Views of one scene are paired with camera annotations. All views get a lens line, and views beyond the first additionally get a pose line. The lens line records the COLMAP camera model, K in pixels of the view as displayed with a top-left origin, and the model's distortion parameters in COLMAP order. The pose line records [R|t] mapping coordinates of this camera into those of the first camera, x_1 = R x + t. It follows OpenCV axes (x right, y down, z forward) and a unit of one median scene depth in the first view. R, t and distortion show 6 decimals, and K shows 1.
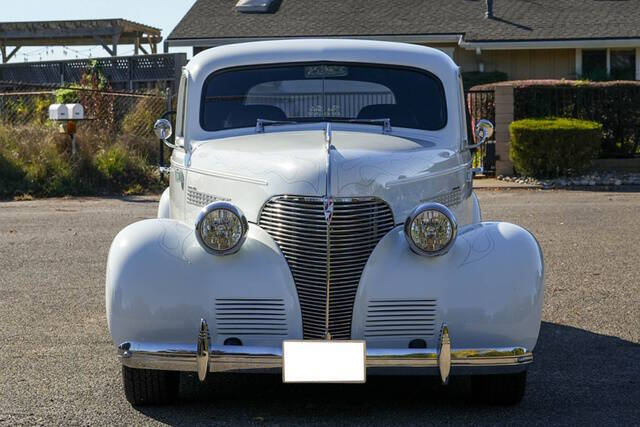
lens RADIAL K [[2141.8, 0, 320.0], [0, 2141.8, 213.5], [0, 0, 1]] dist [-0.003103, -0.562734]
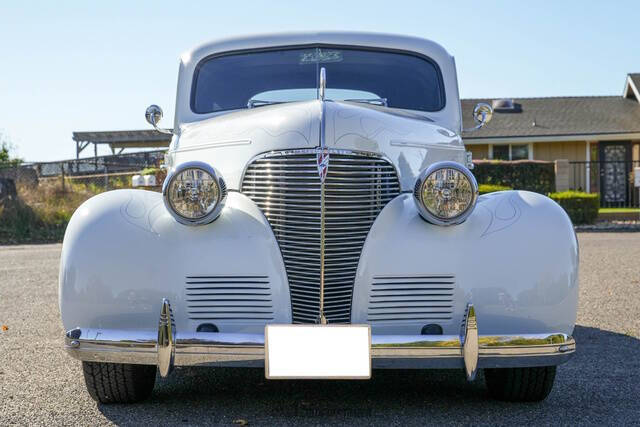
lens RADIAL K [[1186.2, 0, 320.0], [0, 1186.2, 213.5], [0, 0, 1]] dist [0.005803, -0.038481]
pose [[0.999988, -0.004803, -0.000721, 0.003122], [0.004763, 0.998820, -0.048322, 0.037915], [0.000952, 0.048318, 0.998832, 0.541118]]
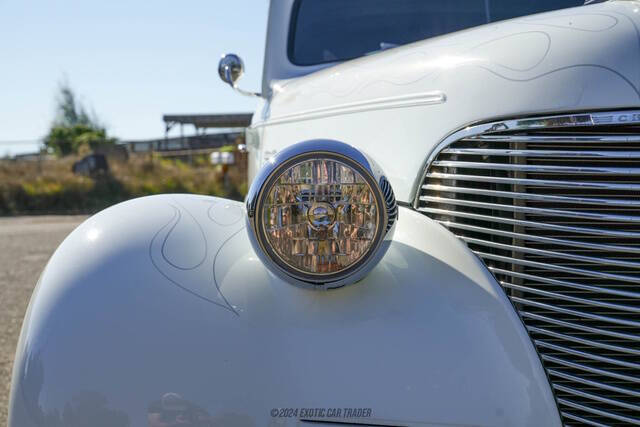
lens RADIAL K [[911.7, 0, 320.0], [0, 911.7, 213.5], [0, 0, 1]] dist [-0.114708, -0.017788]
pose [[0.999015, 0.012717, -0.042501, -0.040037], [-0.013324, 0.999813, -0.014027, 0.009181], [0.042314, 0.014579, 0.998998, 0.853784]]
